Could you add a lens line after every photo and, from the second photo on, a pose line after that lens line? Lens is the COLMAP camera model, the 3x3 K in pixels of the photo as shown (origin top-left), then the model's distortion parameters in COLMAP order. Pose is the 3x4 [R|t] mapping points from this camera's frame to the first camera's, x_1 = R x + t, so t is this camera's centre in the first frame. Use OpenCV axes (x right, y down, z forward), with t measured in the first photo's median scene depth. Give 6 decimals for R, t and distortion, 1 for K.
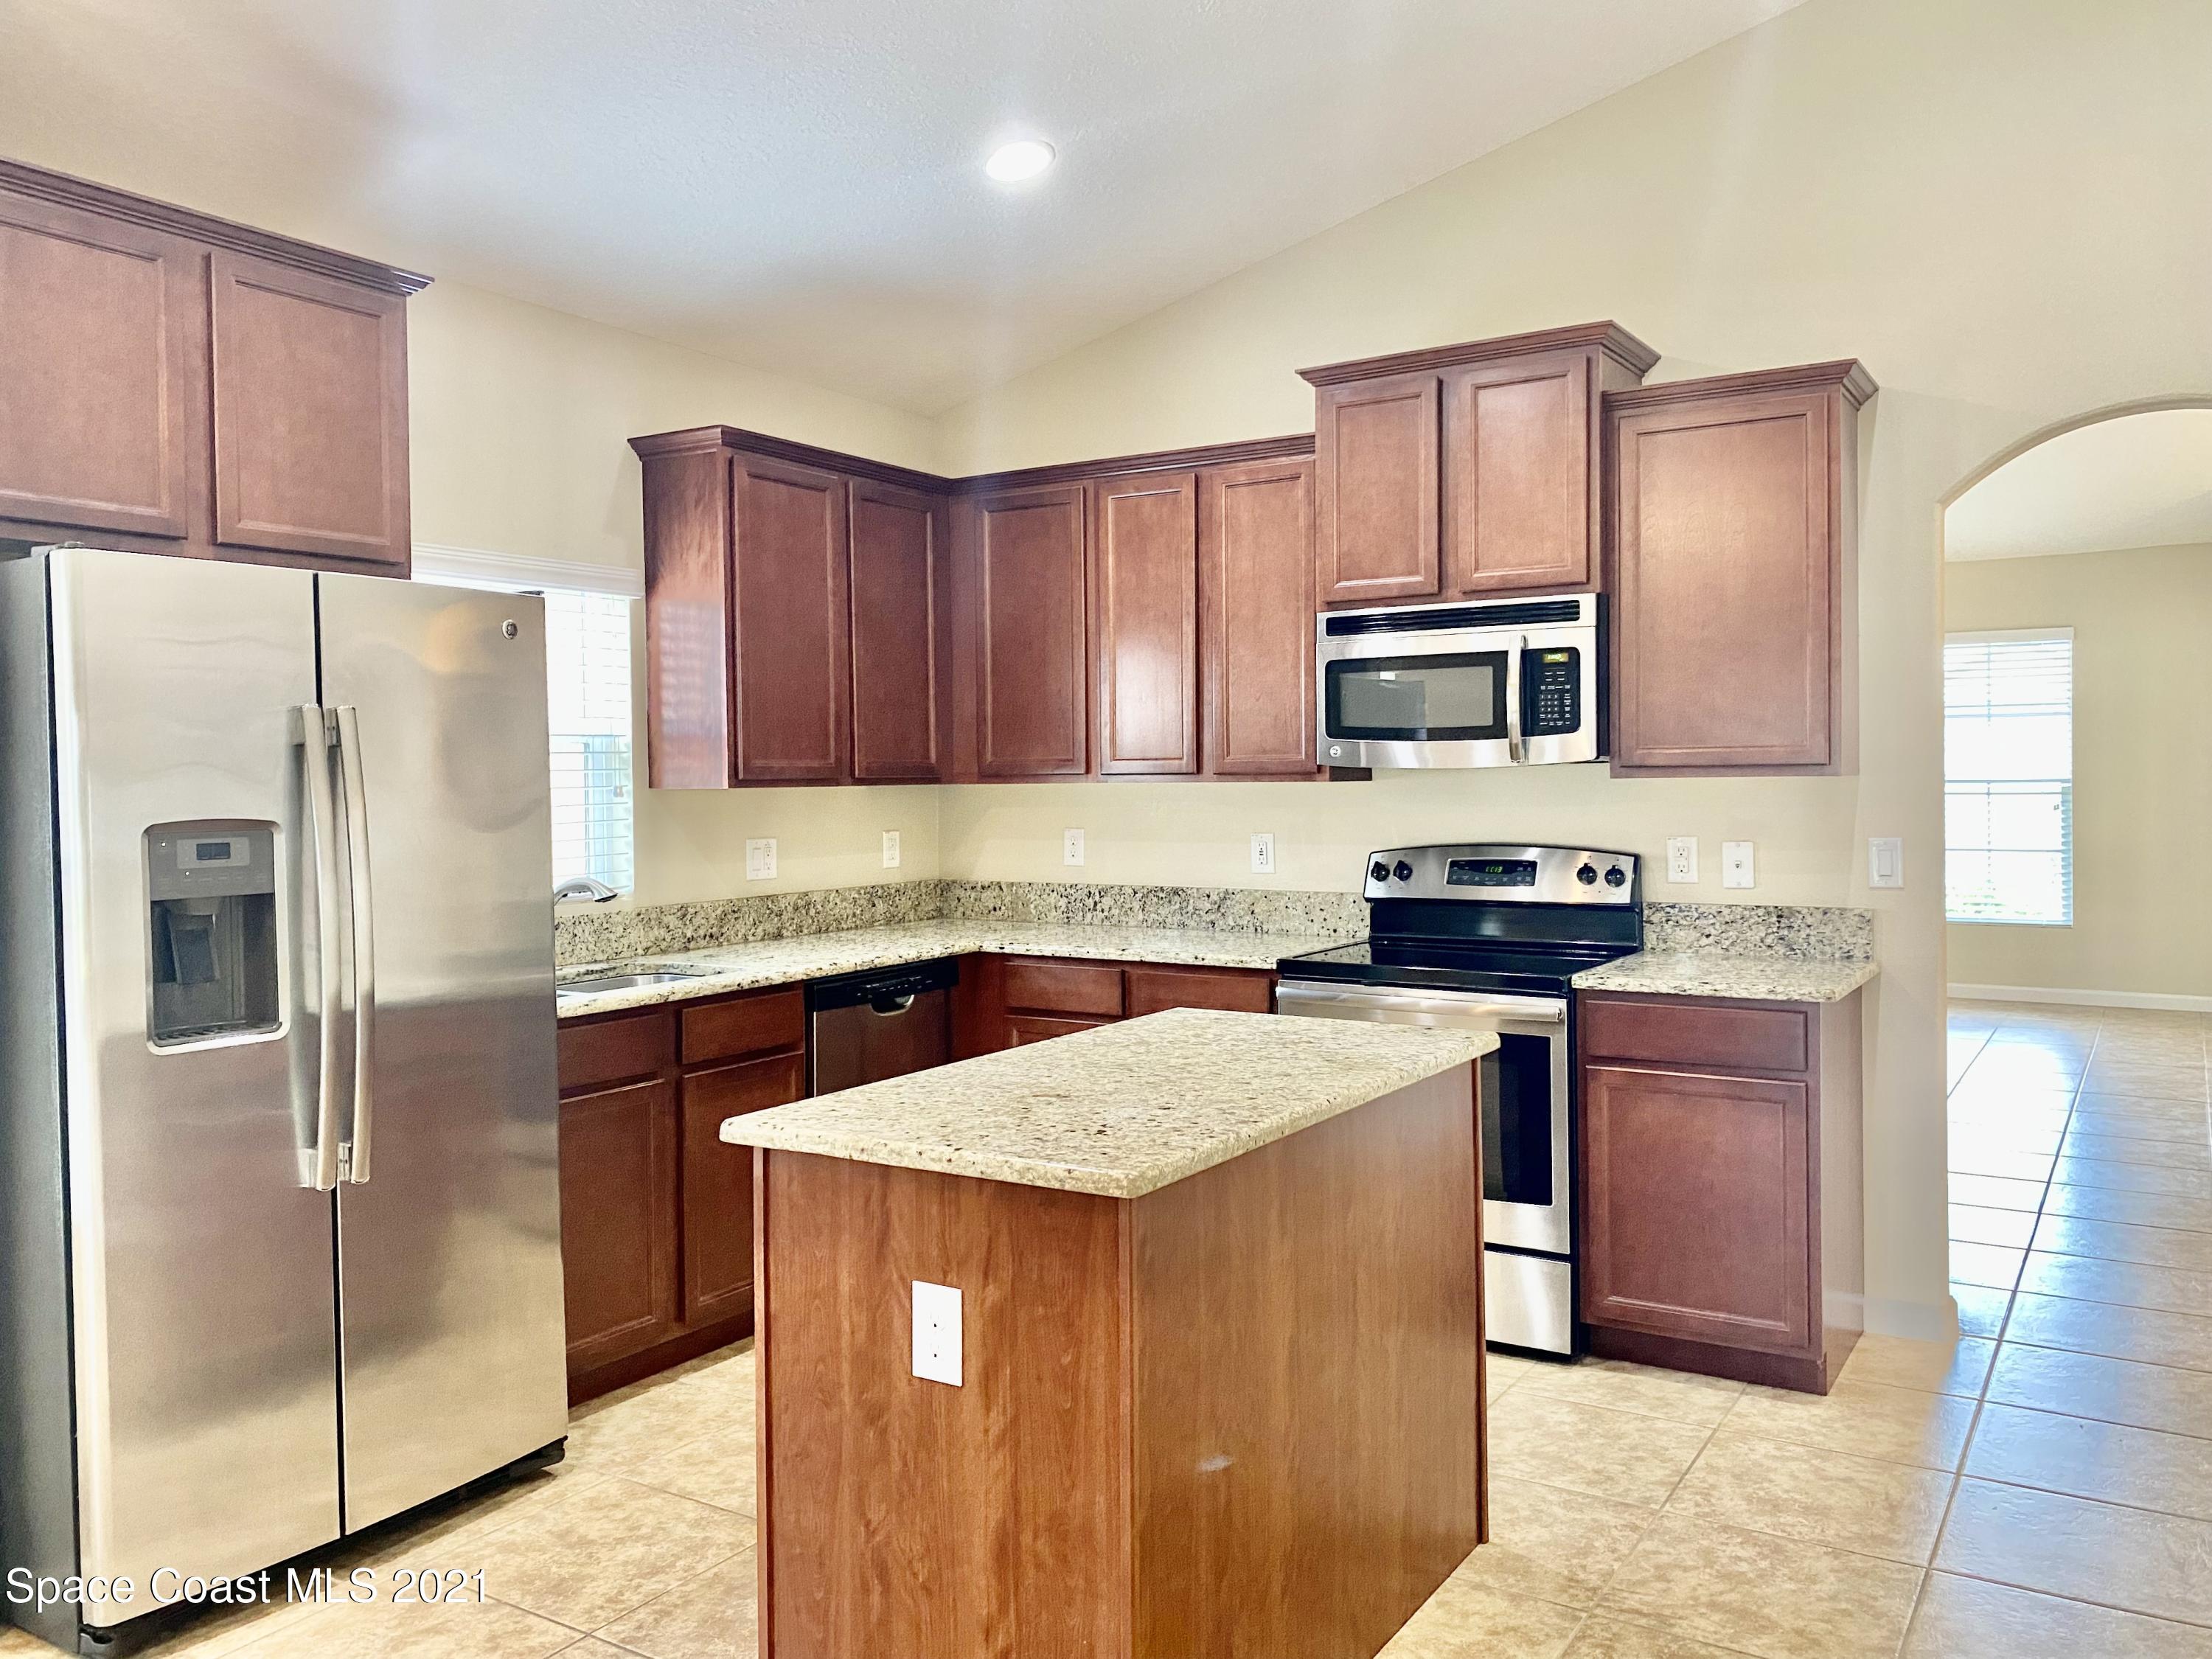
lens RADIAL K [[1690.5, 0, 1084.6], [0, 1690.5, 832.6], [0, 0, 1]] dist [0.040414, -0.017642]
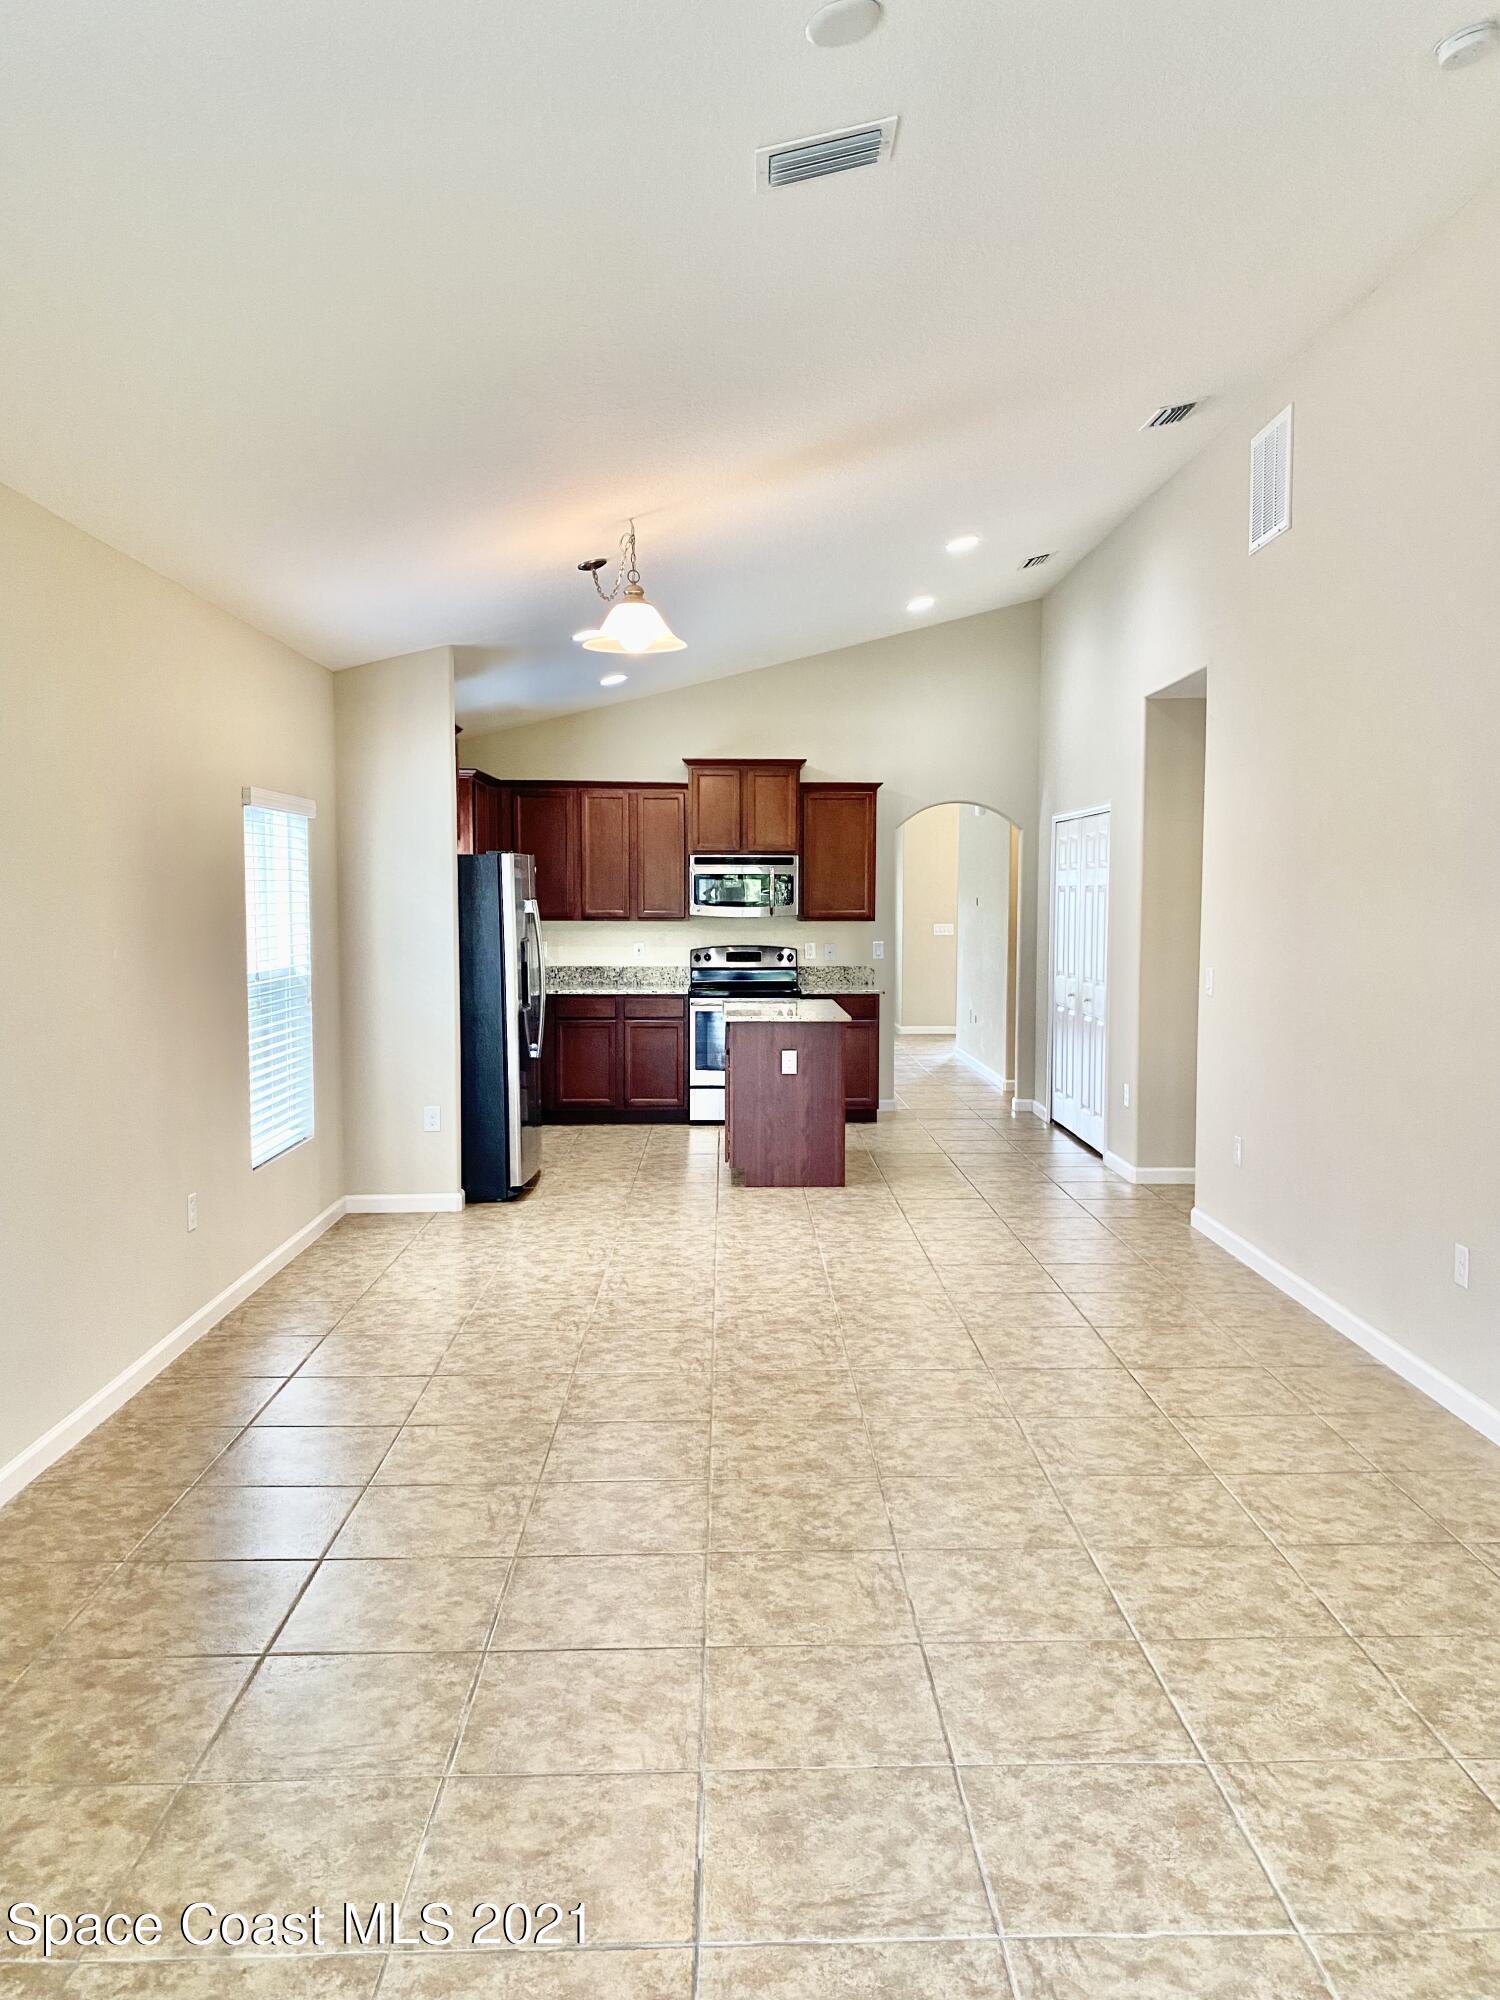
lens RADIAL K [[1528.5, 0, 740.4], [0, 1528.5, 991.2], [0, 0, 1]] dist [0.040414, -0.017642]
pose [[0.838418, -0.019547, 0.544677, -1.152502], [0.005342, 0.999603, 0.027649, 0.012537], [-0.545002, -0.020272, 0.838190, -1.060430]]
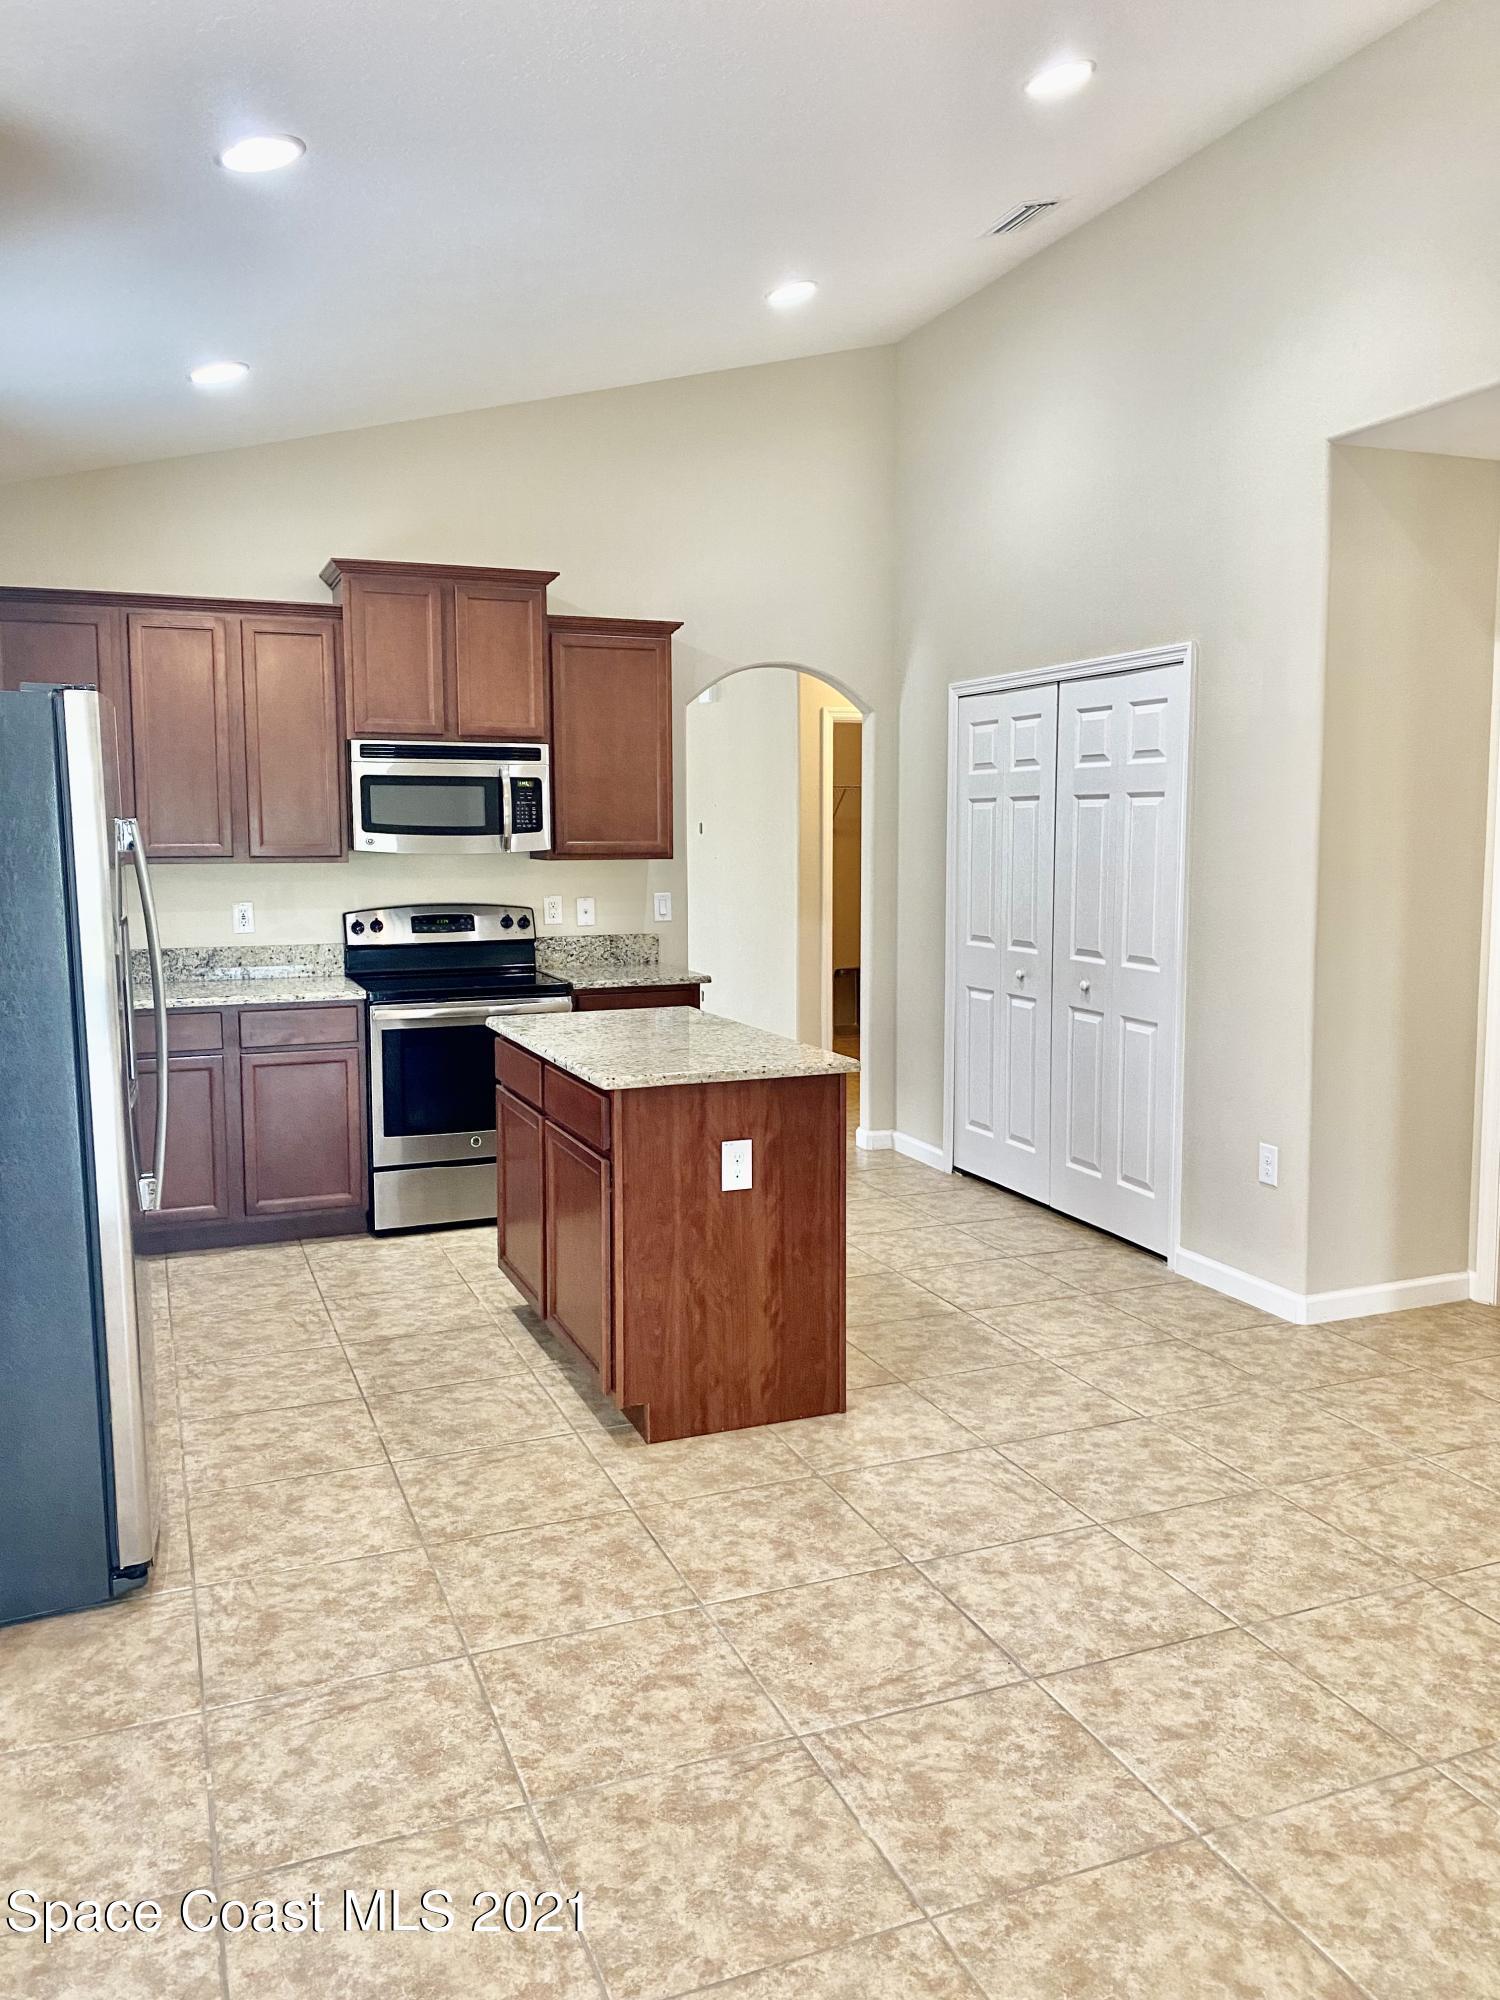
lens RADIAL K [[1528.5, 0, 802.3], [0, 1528.5, 1008.2], [0, 0, 1]] dist [0.040414, -0.017642]
pose [[0.564724, -0.089854, 0.820374, -0.763915], [0.024631, 0.995447, 0.092074, -0.020705], [-0.824912, -0.031790, 0.564366, -0.015715]]
